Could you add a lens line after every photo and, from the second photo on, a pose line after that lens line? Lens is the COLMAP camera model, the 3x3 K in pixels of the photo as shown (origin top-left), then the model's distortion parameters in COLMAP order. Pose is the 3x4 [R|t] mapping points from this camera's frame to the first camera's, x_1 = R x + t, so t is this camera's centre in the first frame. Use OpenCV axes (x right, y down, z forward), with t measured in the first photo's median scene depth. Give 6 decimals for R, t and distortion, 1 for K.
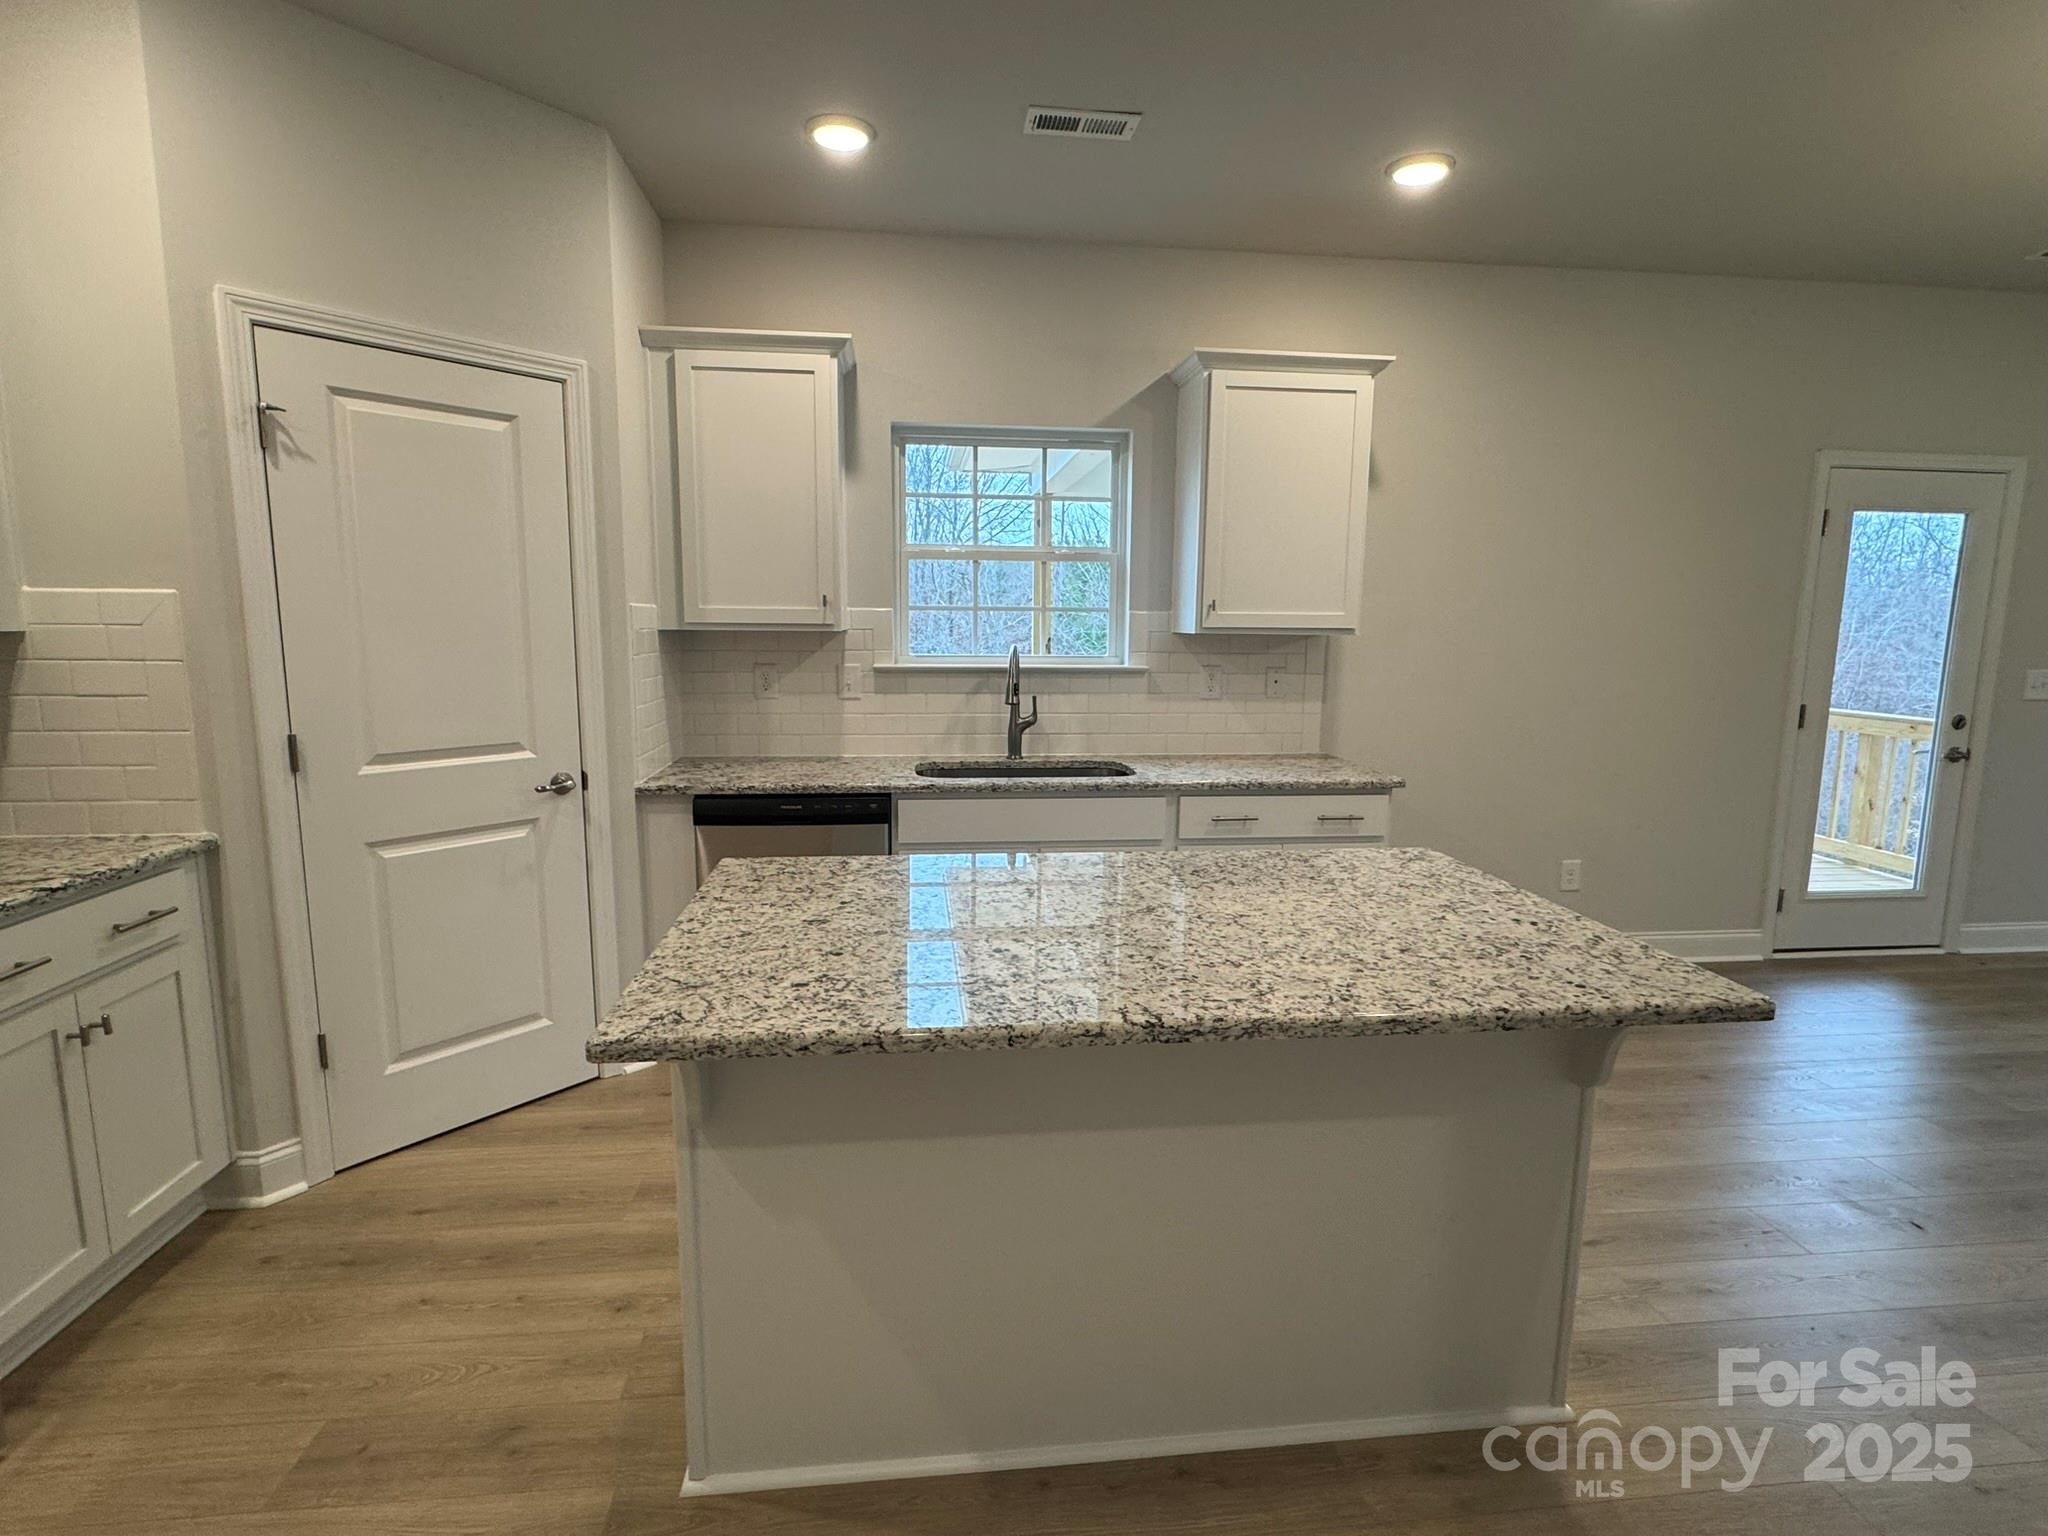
lens RADIAL K [[1017.5, 0, 1020.6], [0, 1017.5, 767.4], [0, 0, 1]] dist [-0.002194, 0.000476]
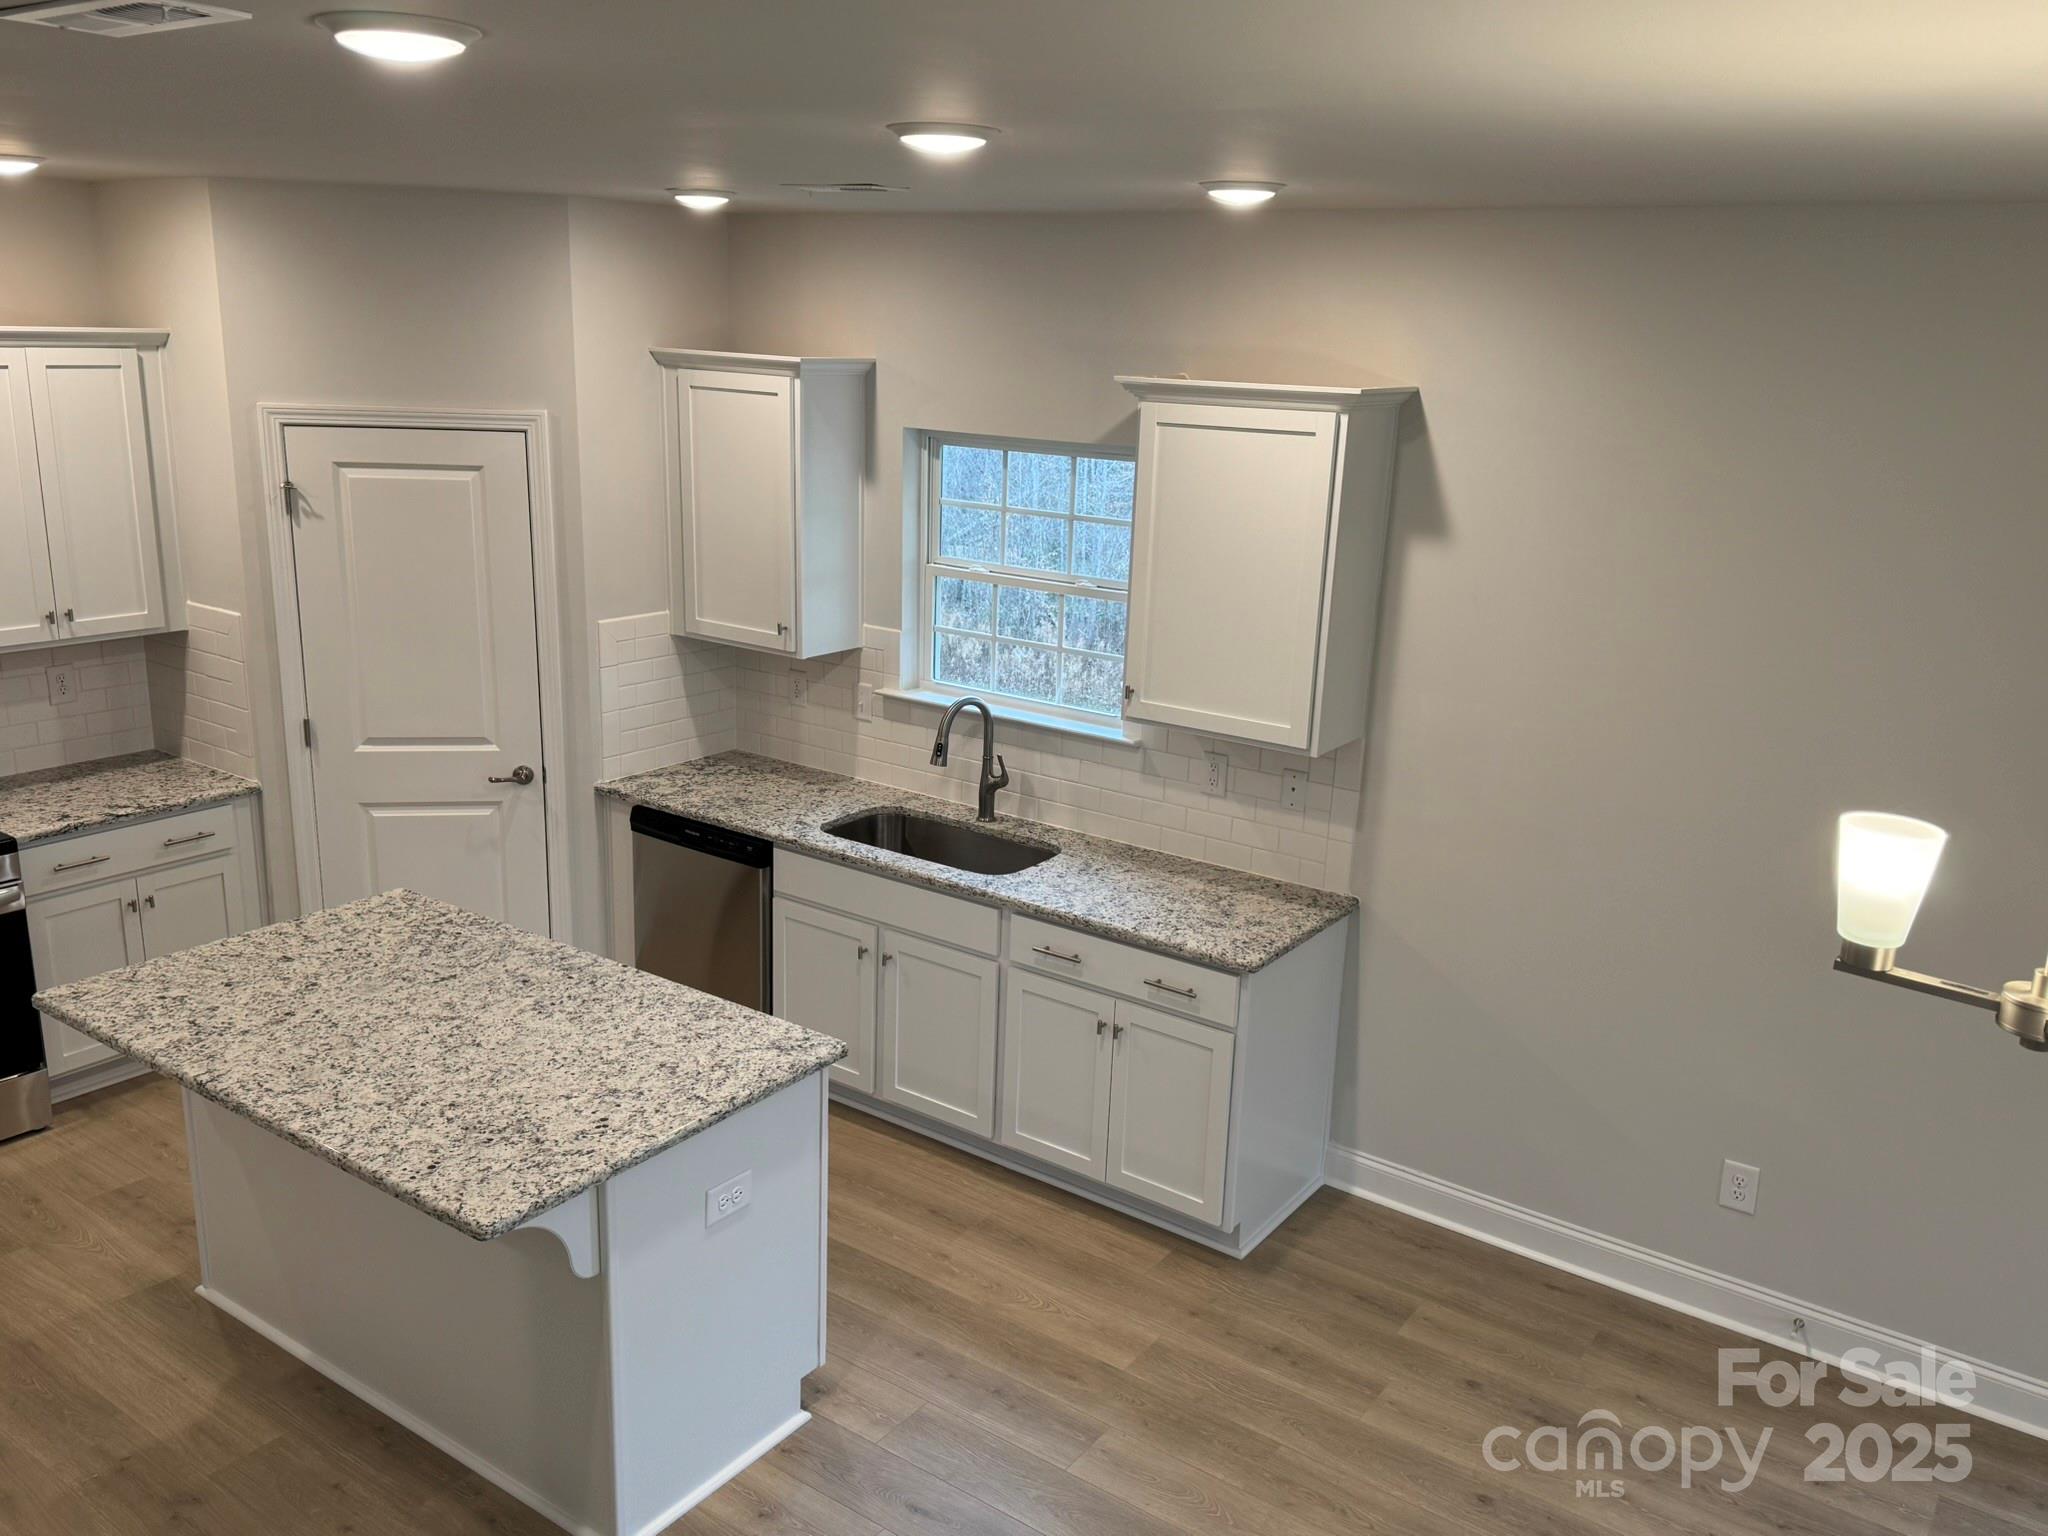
lens RADIAL K [[1629.3, 0, 1042.4], [0, 1629.3, 774.3], [0, 0, 1]] dist [0.073853, -0.107001]
pose [[0.751422, 0.192425, -0.631140, 1.153332], [-0.125431, 0.980746, 0.149679, -0.333972], [0.647791, -0.033307, 0.761090, -0.033304]]
